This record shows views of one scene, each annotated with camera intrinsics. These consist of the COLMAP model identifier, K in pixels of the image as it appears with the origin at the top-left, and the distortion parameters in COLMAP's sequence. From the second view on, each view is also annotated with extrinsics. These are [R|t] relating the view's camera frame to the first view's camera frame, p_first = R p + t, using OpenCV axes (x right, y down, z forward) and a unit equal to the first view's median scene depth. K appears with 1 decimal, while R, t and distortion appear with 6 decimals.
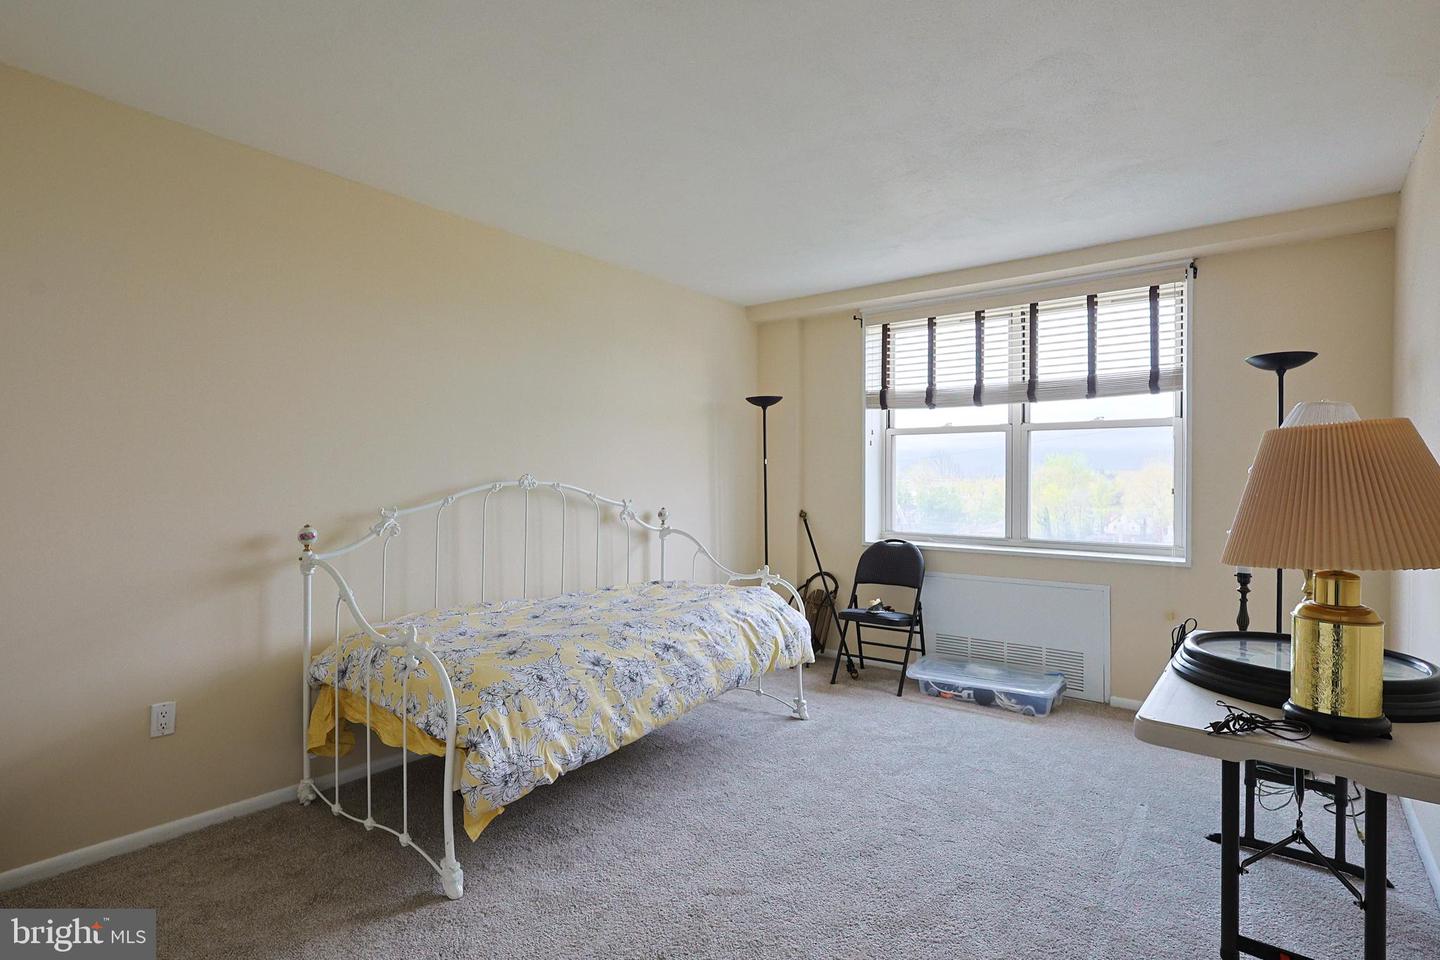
lens RADIAL K [[718.6, 0, 718.0], [0, 718.6, 454.7], [0, 0, 1]] dist [-0.001684, 0.000058]
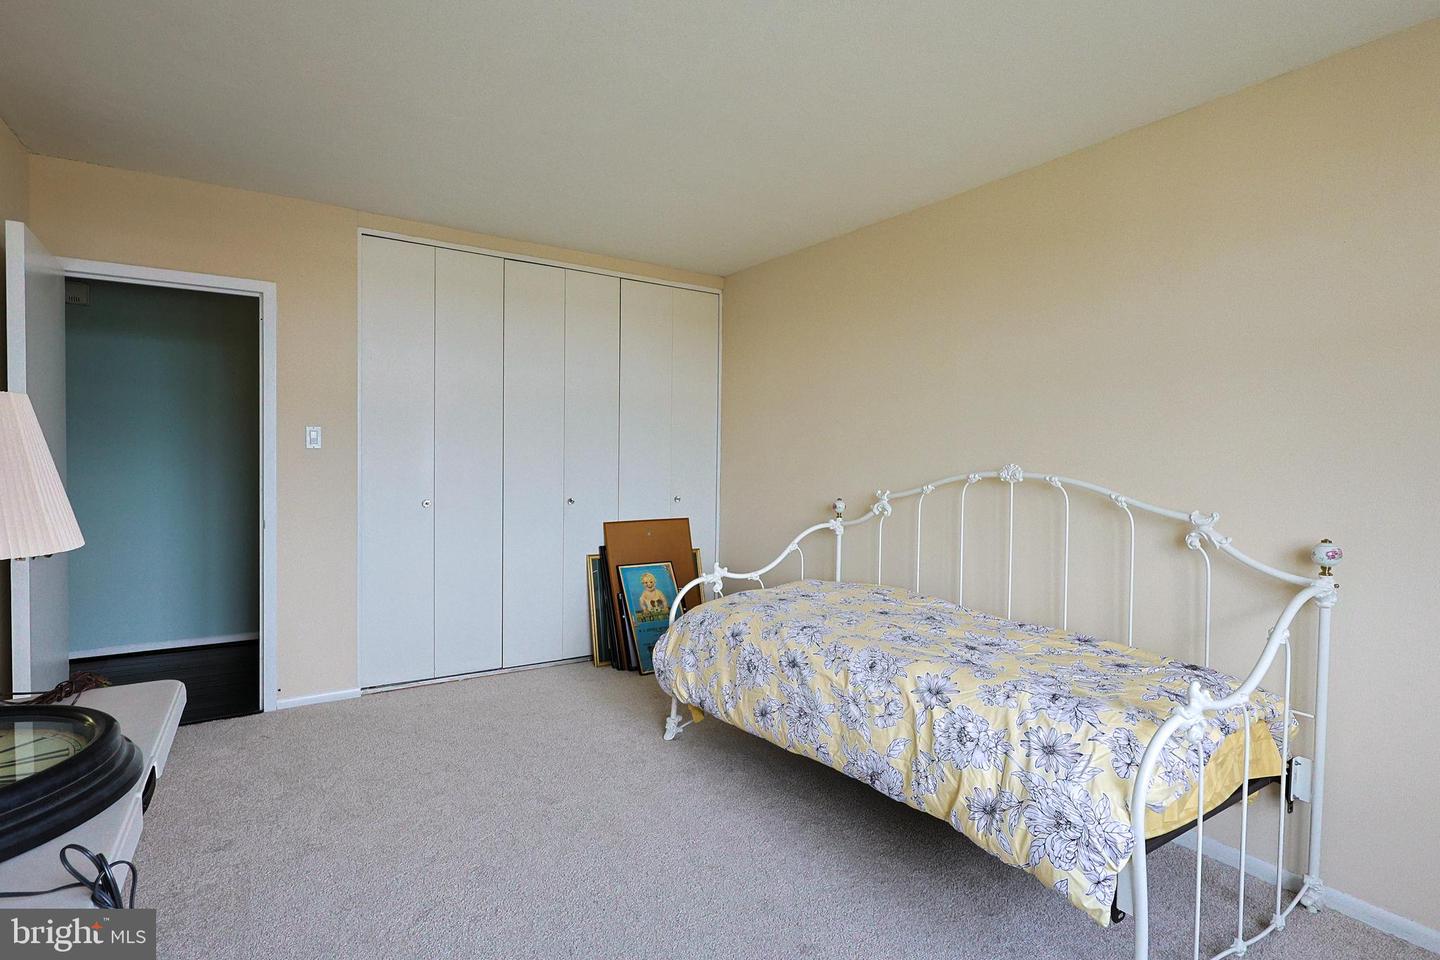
lens RADIAL K [[718.6, 0, 718.0], [0, 718.6, 454.7], [0, 0, 1]] dist [-0.001684, 0.000058]
pose [[-0.324640, -0.010022, -0.945784, 0.738477], [0.003089, 0.999927, -0.011656, 0.029217], [0.945832, -0.006705, -0.324586, 1.148051]]
